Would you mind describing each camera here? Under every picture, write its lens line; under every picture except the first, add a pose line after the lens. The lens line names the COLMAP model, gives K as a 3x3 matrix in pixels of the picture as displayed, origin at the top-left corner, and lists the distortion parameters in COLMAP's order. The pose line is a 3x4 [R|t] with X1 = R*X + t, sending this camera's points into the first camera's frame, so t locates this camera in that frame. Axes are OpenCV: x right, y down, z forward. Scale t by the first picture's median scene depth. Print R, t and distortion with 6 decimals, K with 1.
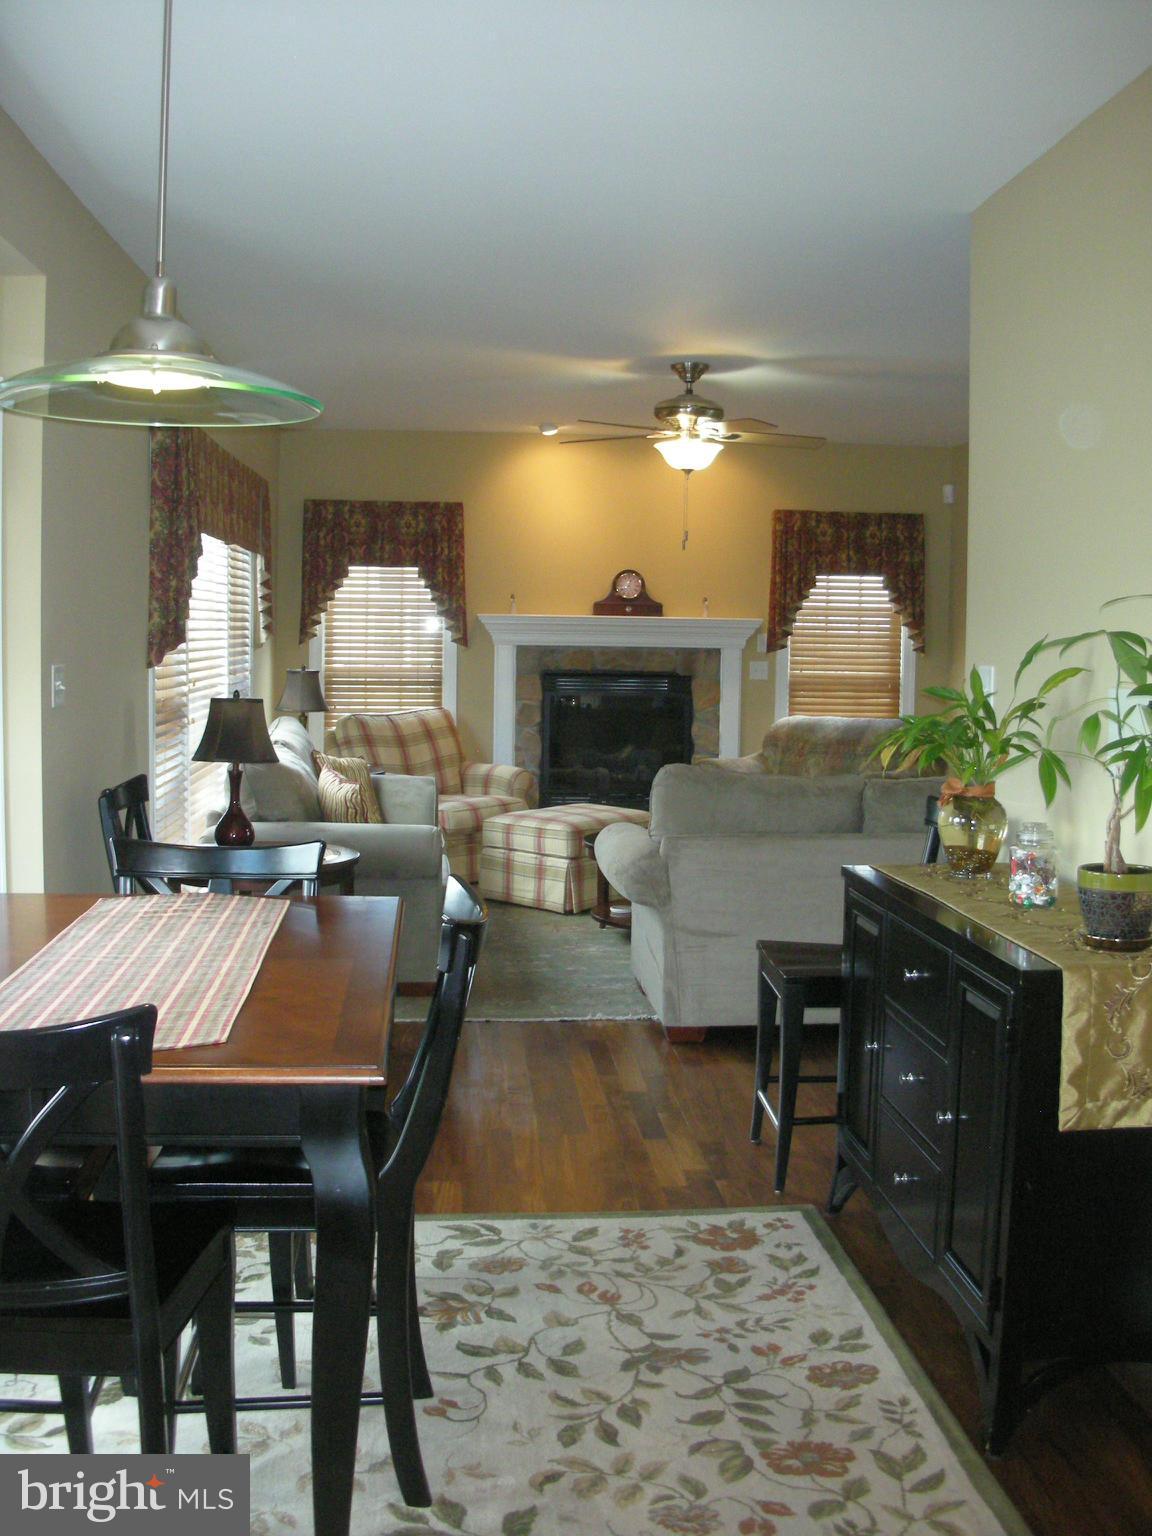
lens RADIAL K [[1639.5, 0, 576.0], [0, 1639.5, 768.0], [0, 0, 1]] dist [-0.222489, 0.252824]
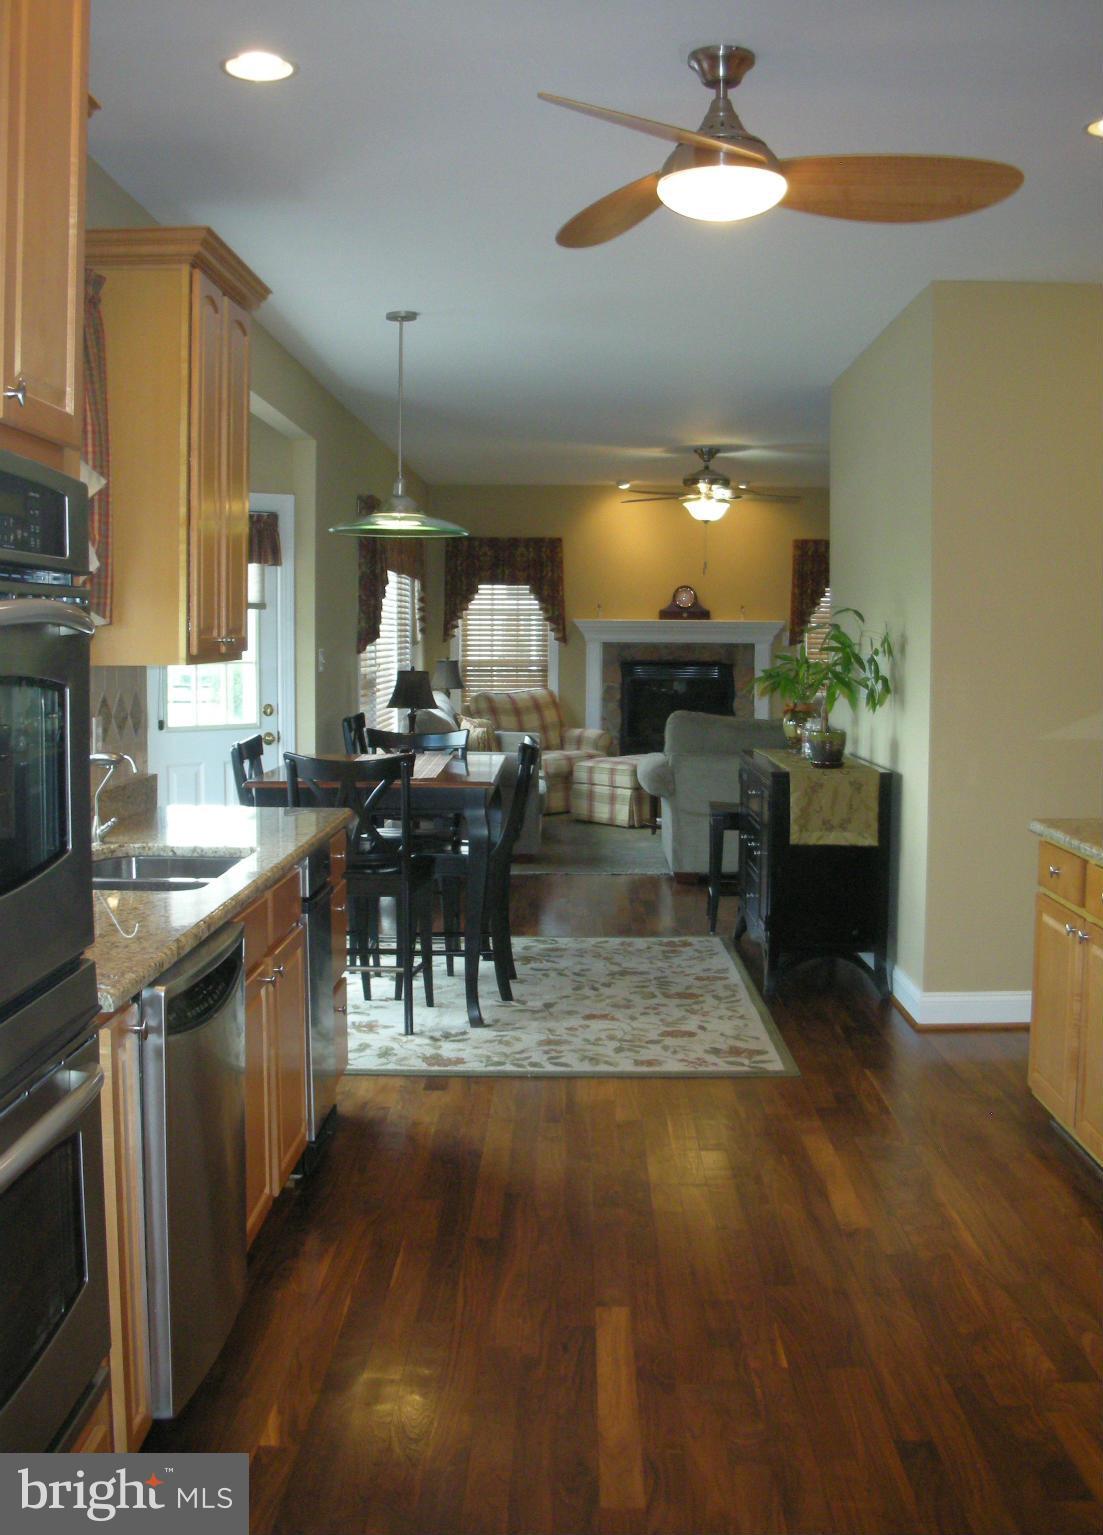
lens RADIAL K [[1671.7, 0, 551.5], [0, 1671.7, 767.5], [0, 0, 1]] dist [-0.191718, 0.004104]
pose [[0.995519, -0.002787, -0.094523, 0.053159], [0.002304, 0.999984, -0.005221, 0.036598], [0.094536, 0.004980, 0.995509, -0.388055]]
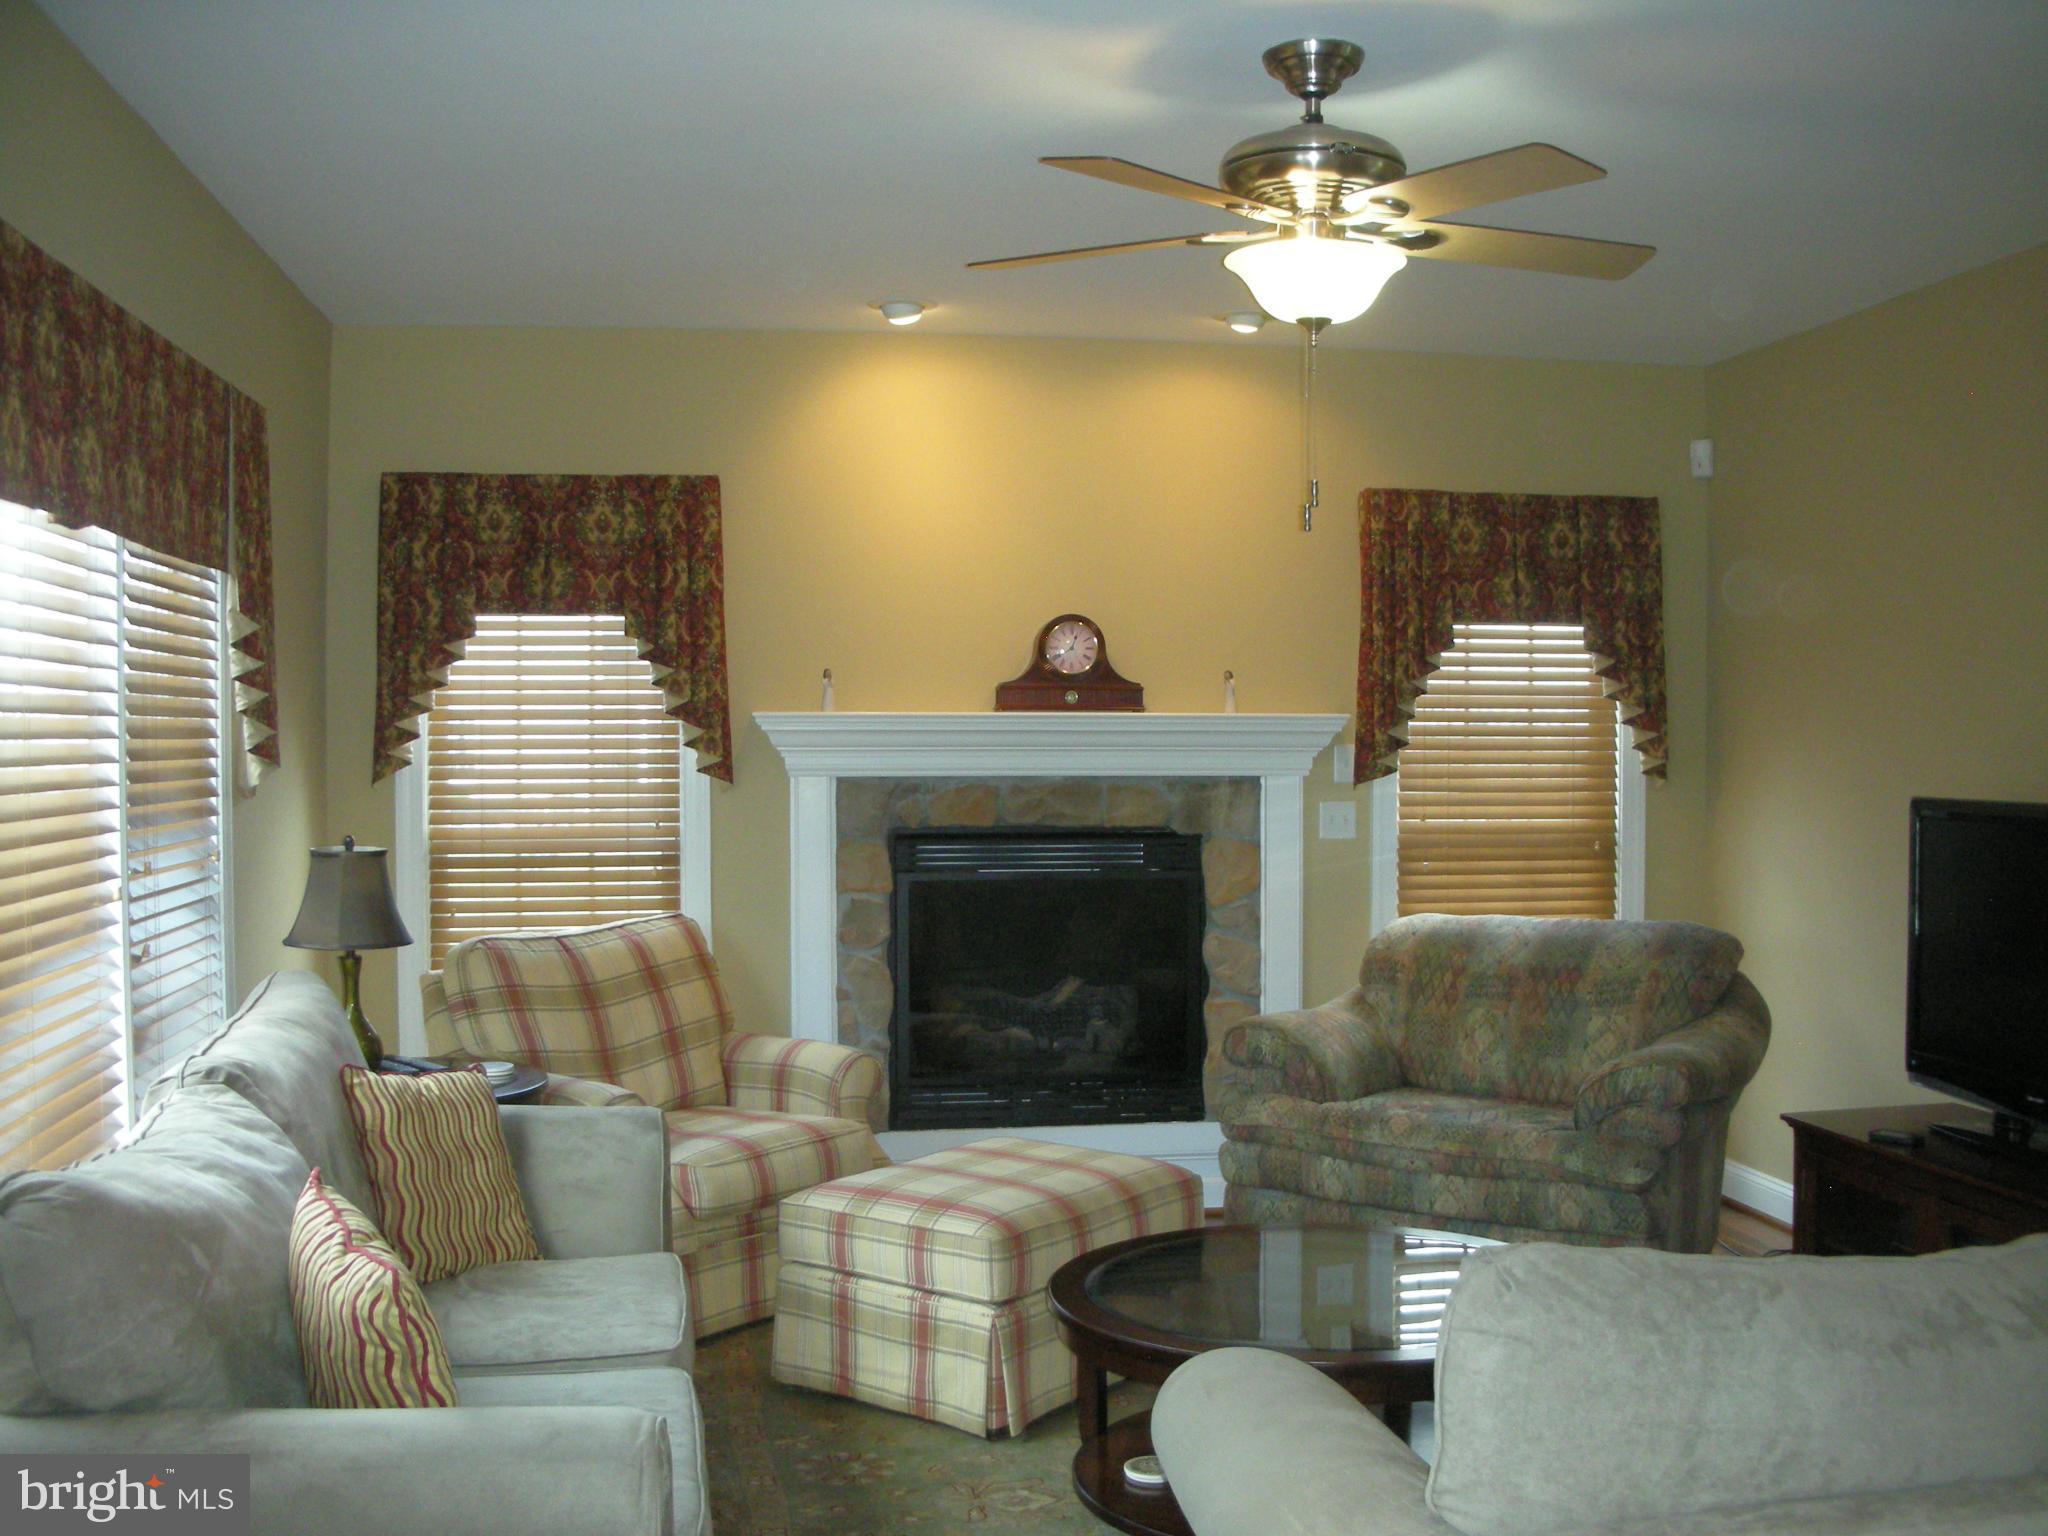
lens RADIAL K [[2145.7, 0, 1029.6], [0, 2145.7, 837.7], [0, 0, 1]] dist [-0.235788, 0.225007]
pose [[0.997145, -0.017958, 0.073350, -0.026916], [0.020647, 0.999136, -0.036066, -0.034764], [-0.072639, 0.037477, 0.996654, 0.388499]]
